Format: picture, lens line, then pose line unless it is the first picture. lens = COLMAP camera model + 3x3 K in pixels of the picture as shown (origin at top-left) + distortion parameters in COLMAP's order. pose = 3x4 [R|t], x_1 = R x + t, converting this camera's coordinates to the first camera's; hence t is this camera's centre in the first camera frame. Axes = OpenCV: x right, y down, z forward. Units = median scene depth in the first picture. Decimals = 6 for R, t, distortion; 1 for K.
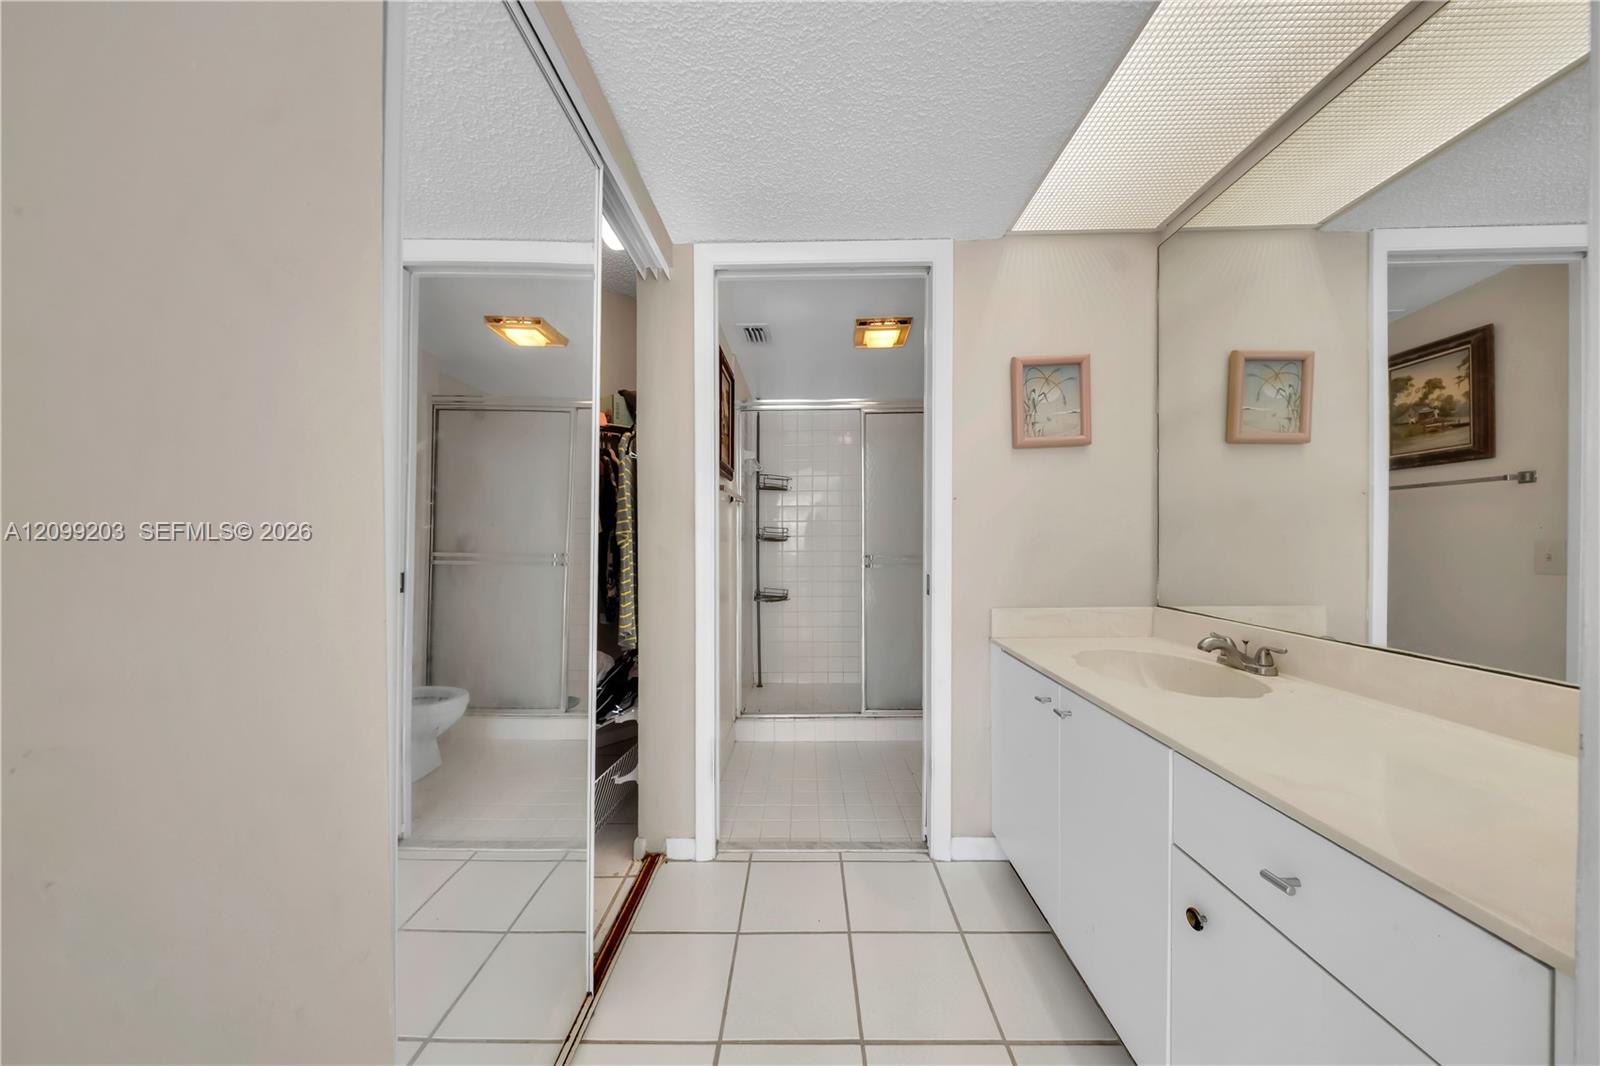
lens RADIAL K [[472.6, 0, 796.6], [0, 472.6, 538.1], [0, 0, 1]] dist [-0.004849, -0.000133]
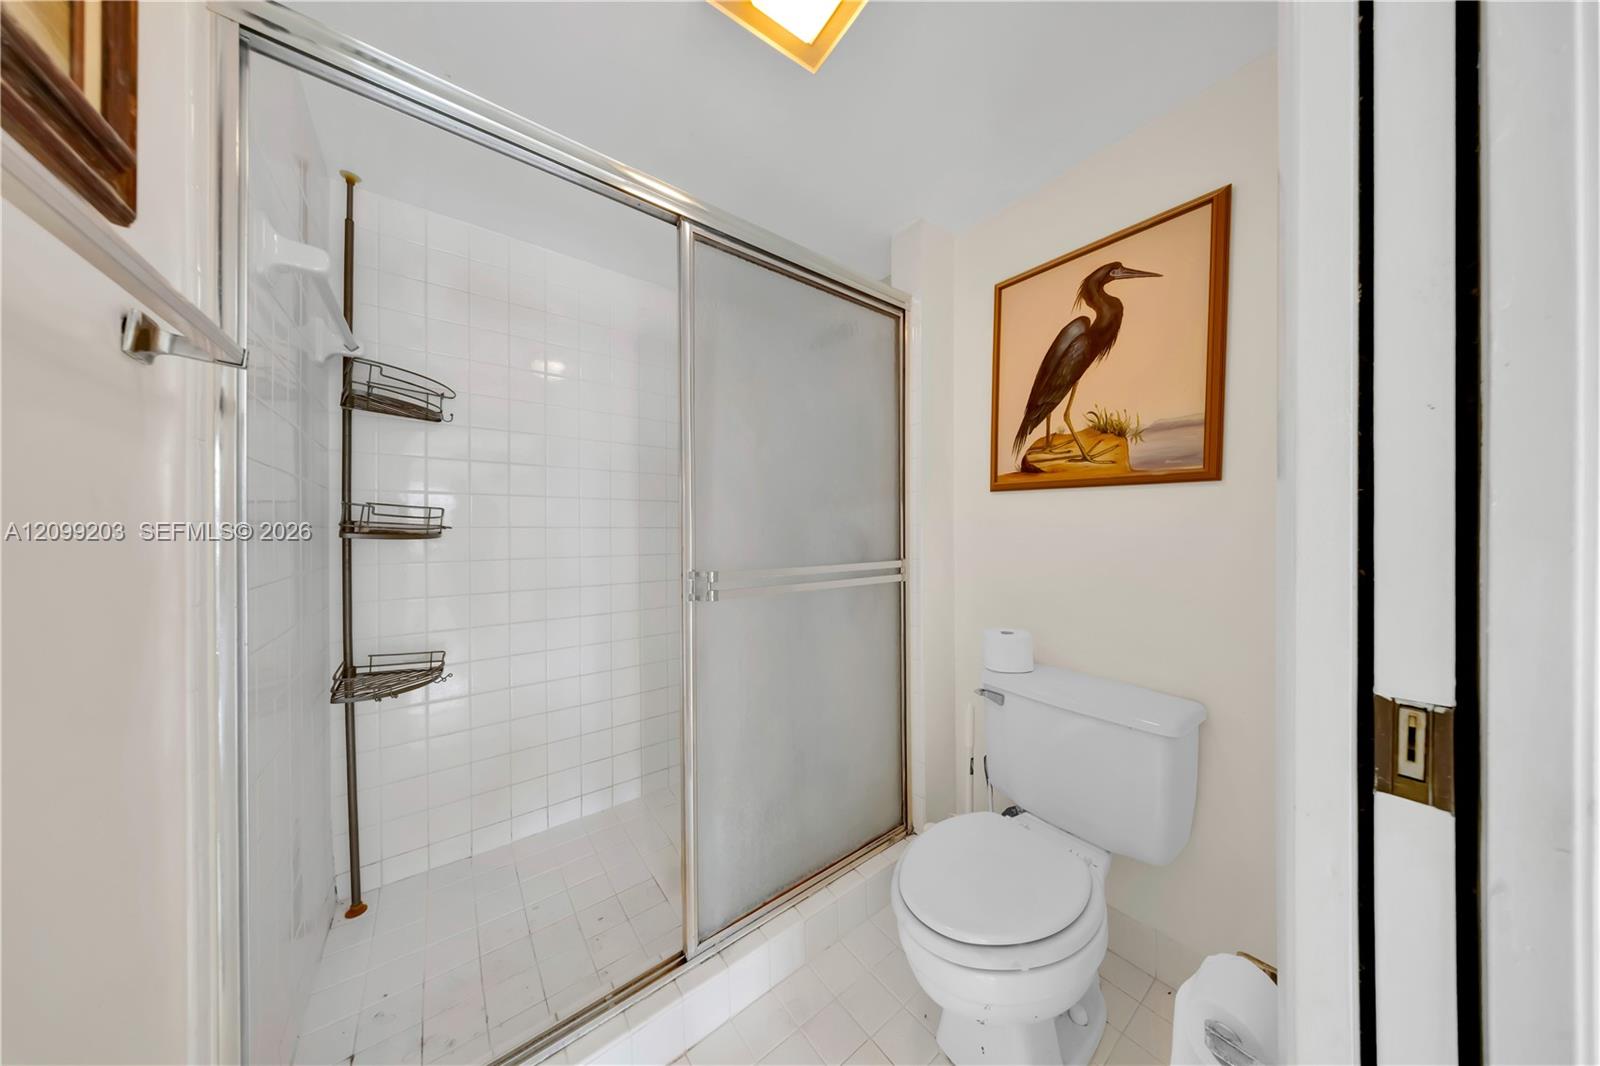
lens RADIAL K [[472.6, 0, 794.3], [0, 472.6, 533.9], [0, 0, 1]] dist [-0.004849, -0.000133]
pose [[0.782902, -0.000099, 0.622145, -0.035799], [-0.000417, 1.000000, 0.000683, 0.002325], [-0.622145, -0.000794, 0.782901, 0.485052]]
